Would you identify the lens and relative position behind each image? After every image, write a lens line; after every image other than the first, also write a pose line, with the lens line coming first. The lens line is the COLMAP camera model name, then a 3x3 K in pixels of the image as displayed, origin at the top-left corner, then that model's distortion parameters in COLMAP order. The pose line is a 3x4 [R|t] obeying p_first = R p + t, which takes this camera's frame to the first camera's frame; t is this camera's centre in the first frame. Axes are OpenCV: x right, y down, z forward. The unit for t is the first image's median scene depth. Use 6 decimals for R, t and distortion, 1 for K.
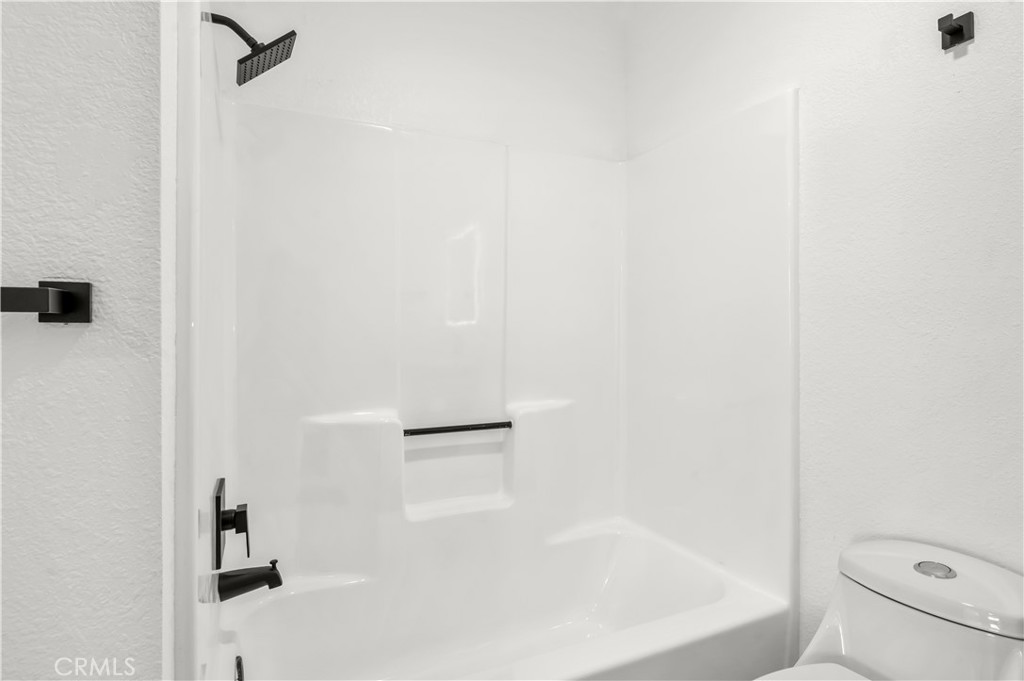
lens RADIAL K [[531.0, 0, 535.7], [0, 531.0, 329.5], [0, 0, 1]] dist [0.000733, 0.000142]
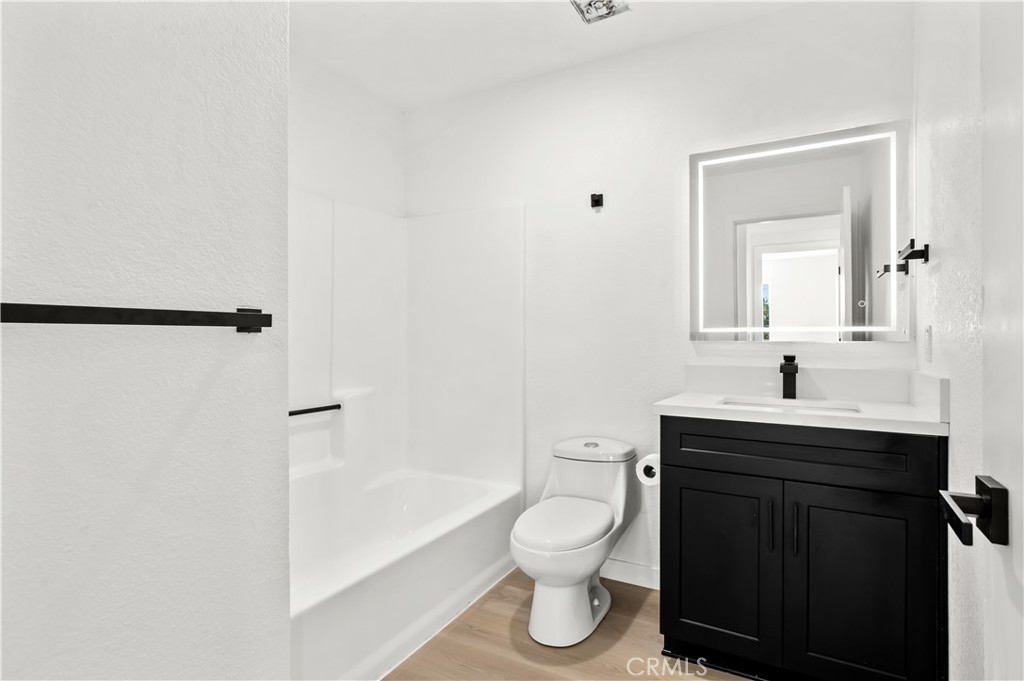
lens RADIAL K [[509.9, 0, 511.8], [0, 509.9, 337.5], [0, 0, 1]] dist [-0.000075, -0.000872]
pose [[0.818987, -0.004810, 0.573792, -0.703439], [0.004850, 0.999987, 0.001460, 0.003384], [-0.573792, 0.001587, 0.819000, -0.523430]]
